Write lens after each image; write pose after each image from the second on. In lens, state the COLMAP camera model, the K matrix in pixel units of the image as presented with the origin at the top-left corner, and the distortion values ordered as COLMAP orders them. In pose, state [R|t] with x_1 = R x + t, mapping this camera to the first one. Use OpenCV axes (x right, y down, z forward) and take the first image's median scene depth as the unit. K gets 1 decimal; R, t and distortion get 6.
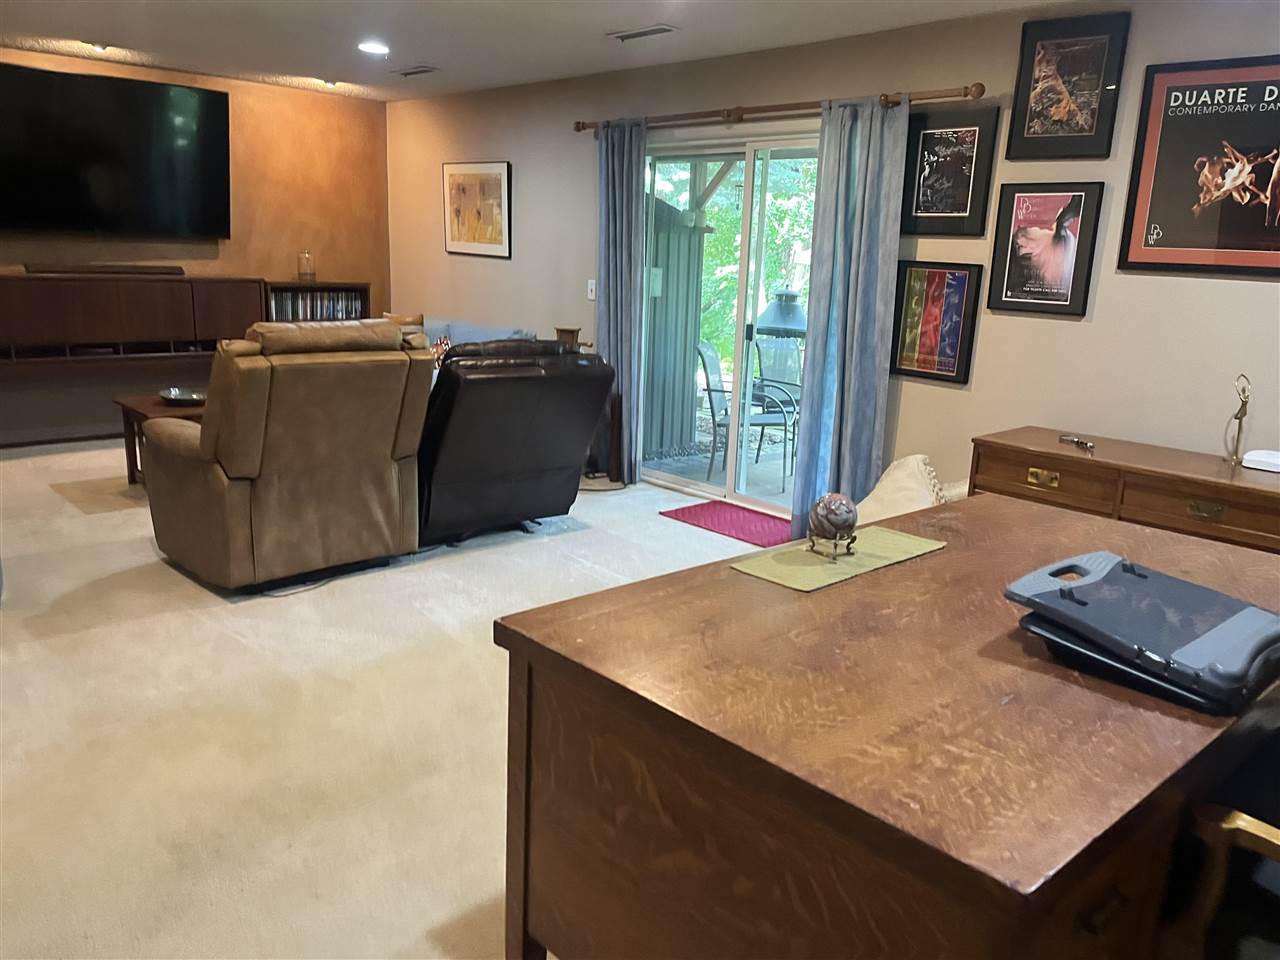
lens RADIAL K [[970.1, 0, 646.4], [0, 970.1, 482.6], [0, 0, 1]] dist [0.067739, -0.084073]
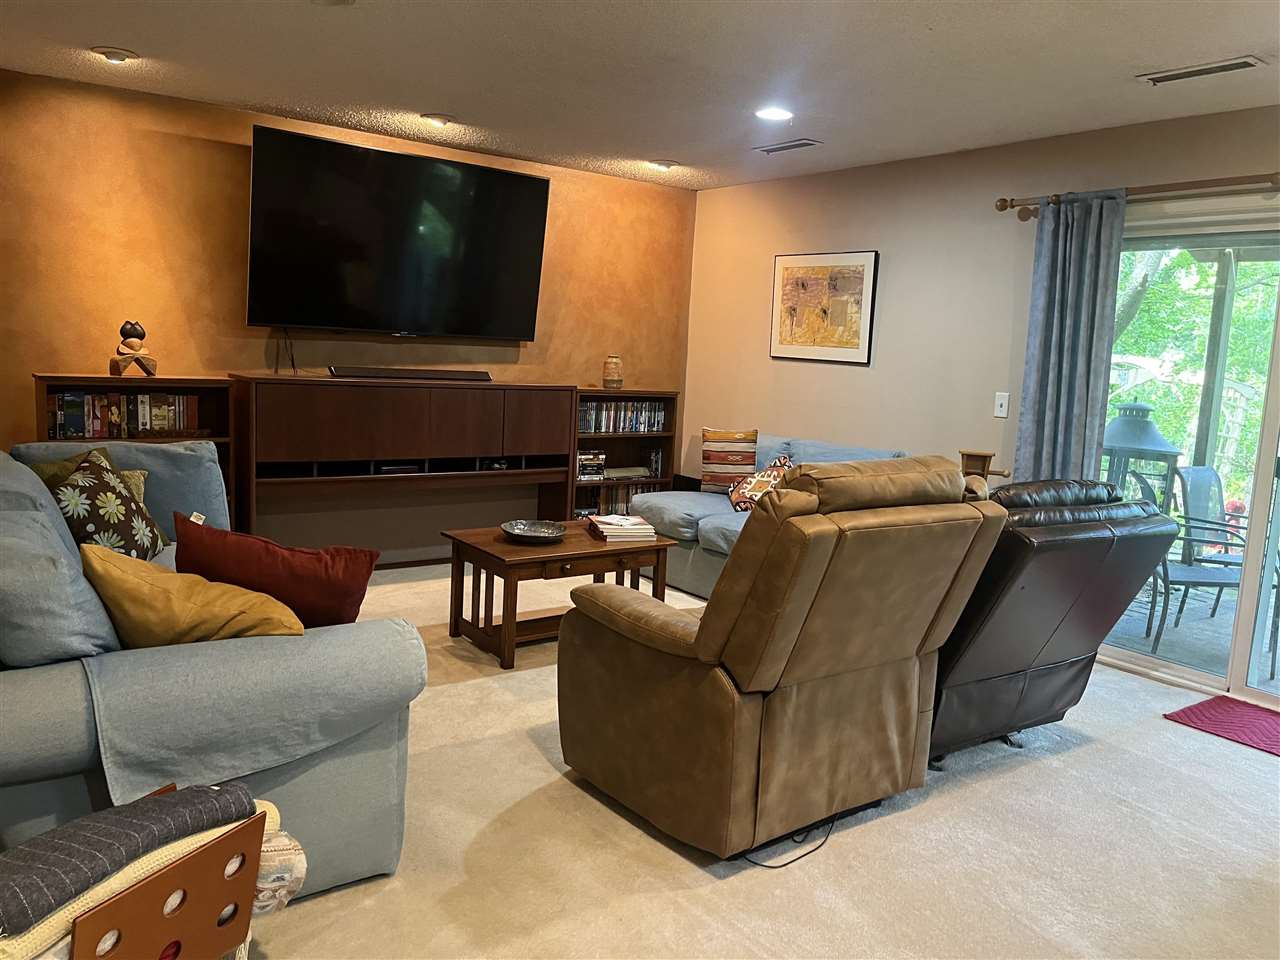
lens RADIAL K [[970.1, 0, 643.8], [0, 970.1, 475.4], [0, 0, 1]] dist [0.067739, -0.084073]
pose [[0.991762, 0.025390, -0.125549, -0.244911], [-0.038915, 0.993553, -0.106480, -0.046244], [0.122036, 0.110488, 0.986357, 0.192147]]
